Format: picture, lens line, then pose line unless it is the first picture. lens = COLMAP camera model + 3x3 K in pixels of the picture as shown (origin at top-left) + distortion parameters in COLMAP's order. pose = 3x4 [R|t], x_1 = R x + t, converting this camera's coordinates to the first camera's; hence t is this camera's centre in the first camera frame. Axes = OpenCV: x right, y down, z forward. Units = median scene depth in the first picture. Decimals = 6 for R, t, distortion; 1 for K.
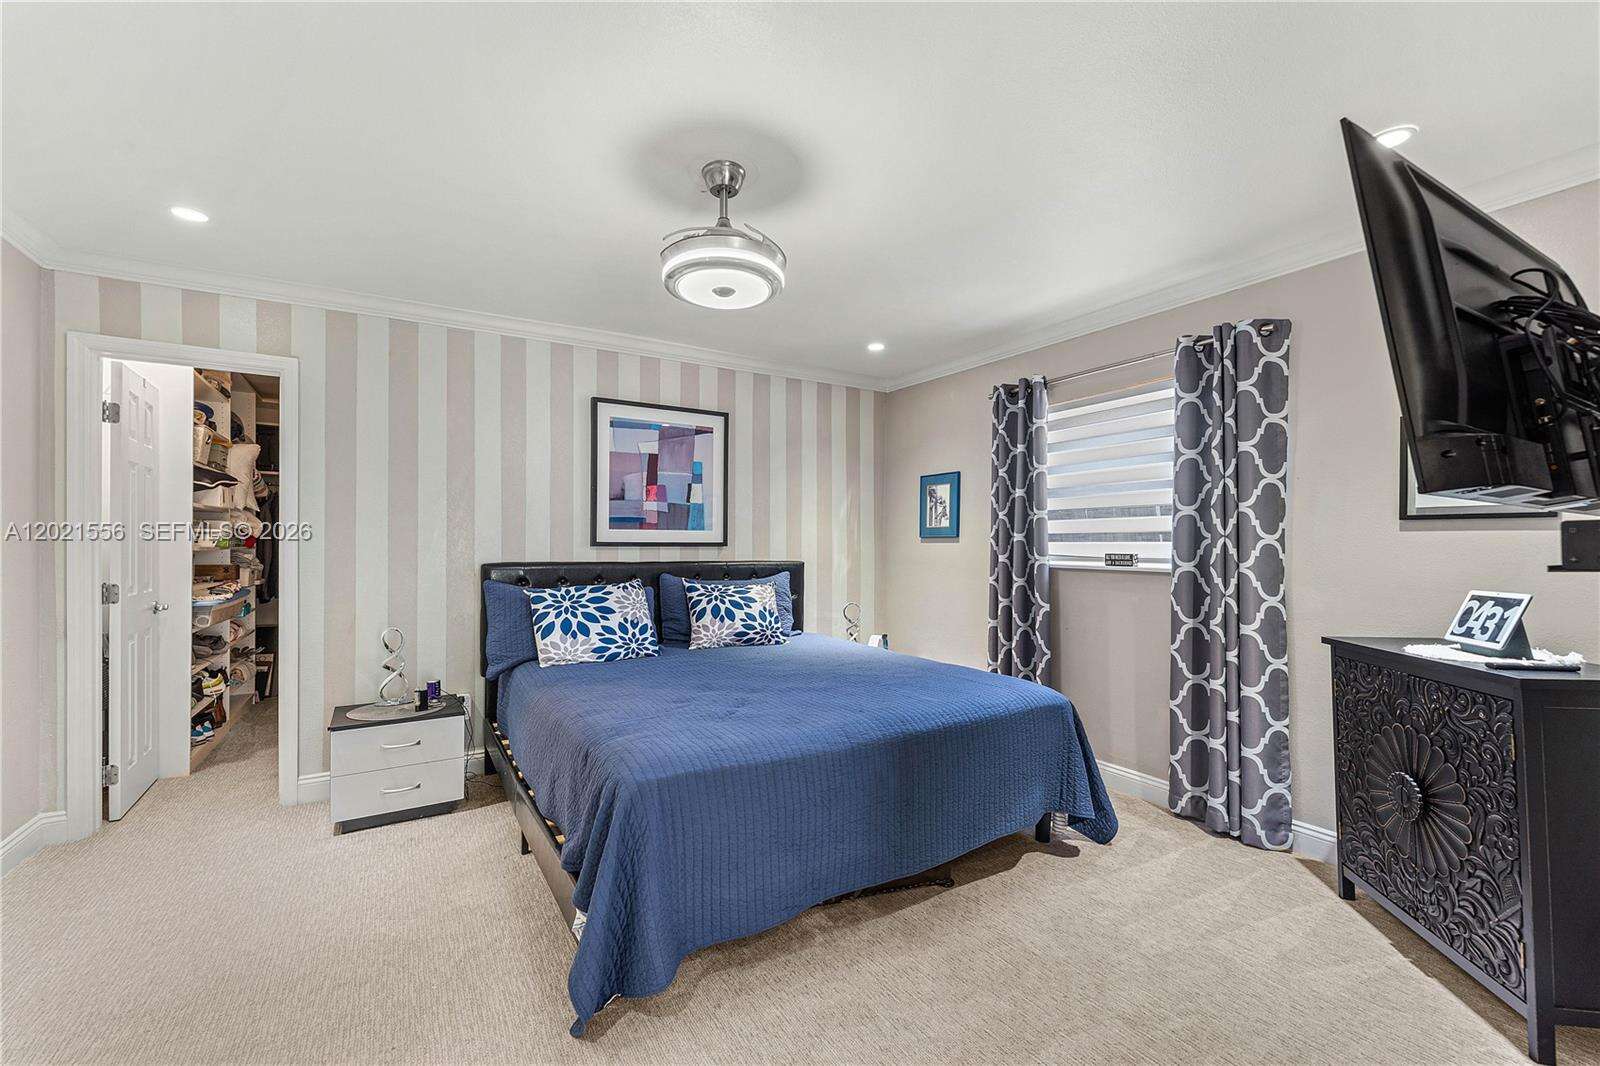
lens RADIAL K [[647.8, 0, 792.0], [0, 647.8, 541.4], [0, 0, 1]] dist [0.001876, 0.000134]
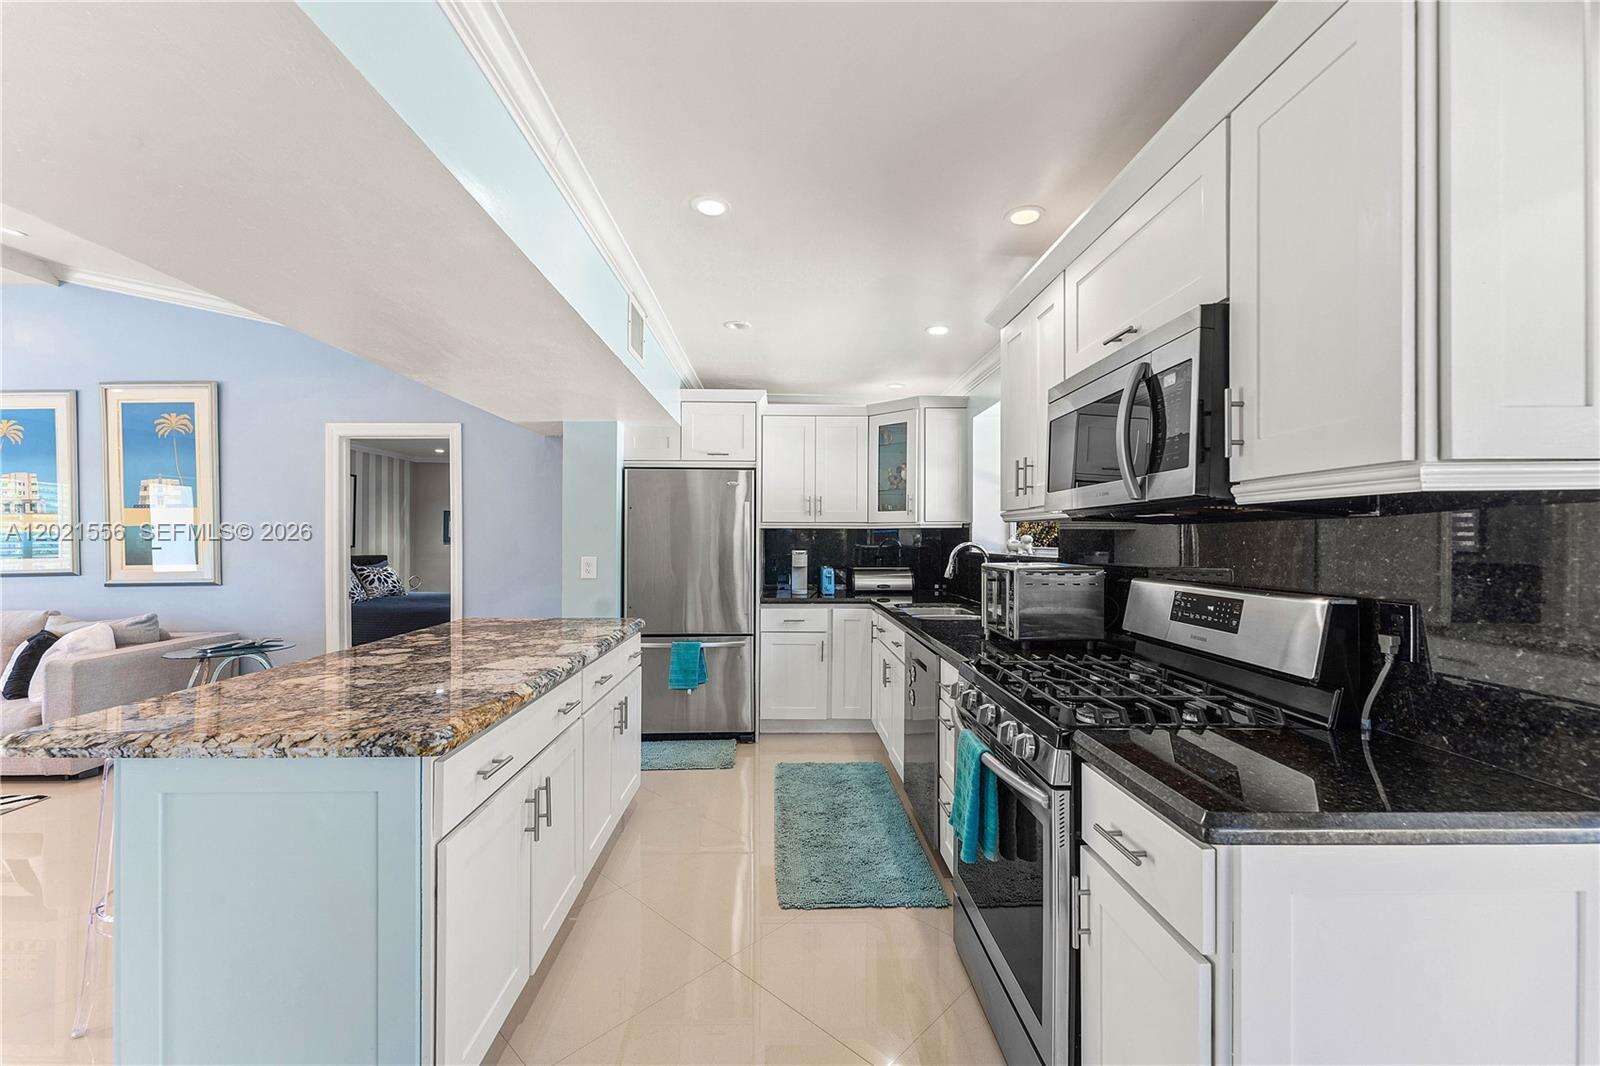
lens RADIAL K [[647.8, 0, 792.0], [0, 647.8, 541.4], [0, 0, 1]] dist [0.001876, 0.000134]
pose [[0.499025, -0.000680, 0.866588, -1.200490], [0.008307, 0.999957, -0.004000, 0.008343], [-0.866548, 0.009195, 0.499009, -1.082793]]
